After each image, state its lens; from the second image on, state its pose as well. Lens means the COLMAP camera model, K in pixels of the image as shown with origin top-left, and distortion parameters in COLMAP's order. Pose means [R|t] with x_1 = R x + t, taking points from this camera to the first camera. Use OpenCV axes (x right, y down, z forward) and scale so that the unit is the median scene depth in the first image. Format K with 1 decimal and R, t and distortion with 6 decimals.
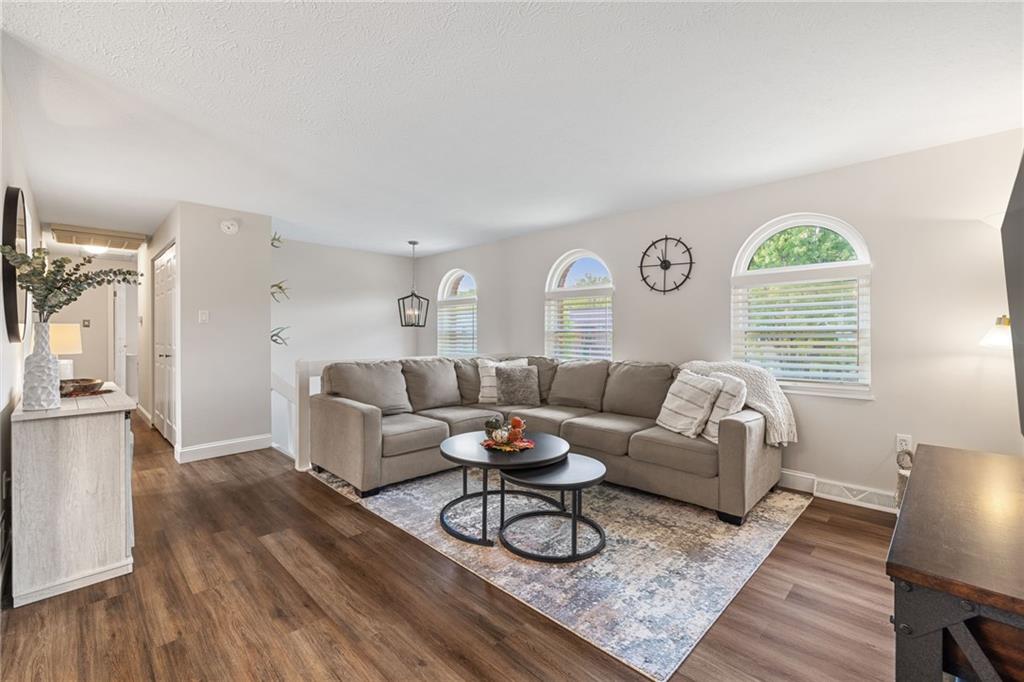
lens RADIAL K [[436.5, 0, 505.8], [0, 436.5, 333.9], [0, 0, 1]] dist [0.003363, -0.000704]
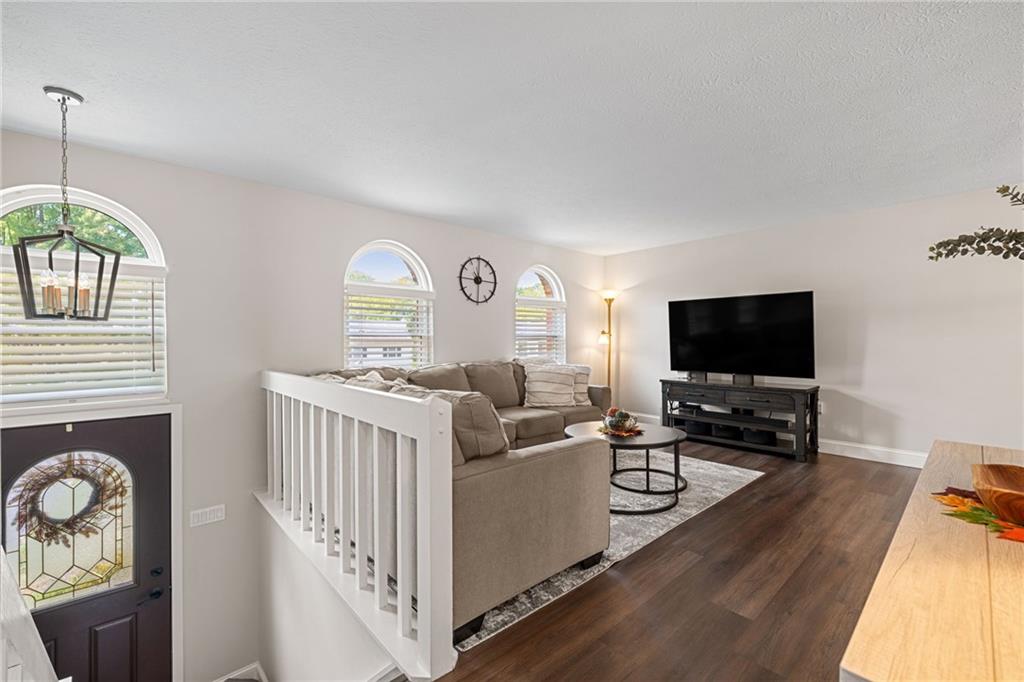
lens RADIAL K [[436.5, 0, 509.4], [0, 436.5, 339.9], [0, 0, 1]] dist [0.003363, -0.000704]
pose [[0.040763, -0.001514, 0.999168, -1.021546], [0.003901, 0.999991, 0.001356, 0.004413], [-0.999161, 0.003842, 0.040769, 1.076963]]
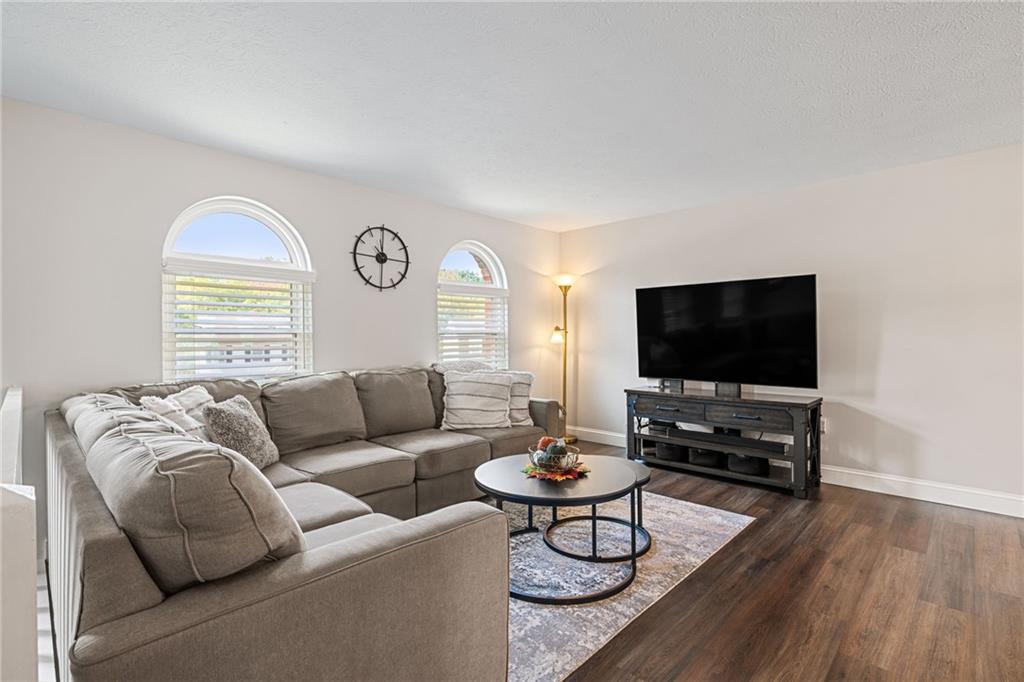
lens RADIAL K [[484.9, 0, 511.4], [0, 484.9, 339.6], [0, 0, 1]] dist [-0.005337, 0.001658]
pose [[-0.028577, -0.006590, 0.999570, -0.770824], [0.005116, 0.999964, 0.006739, 0.001871], [-0.999578, 0.005307, -0.028543, 0.953255]]
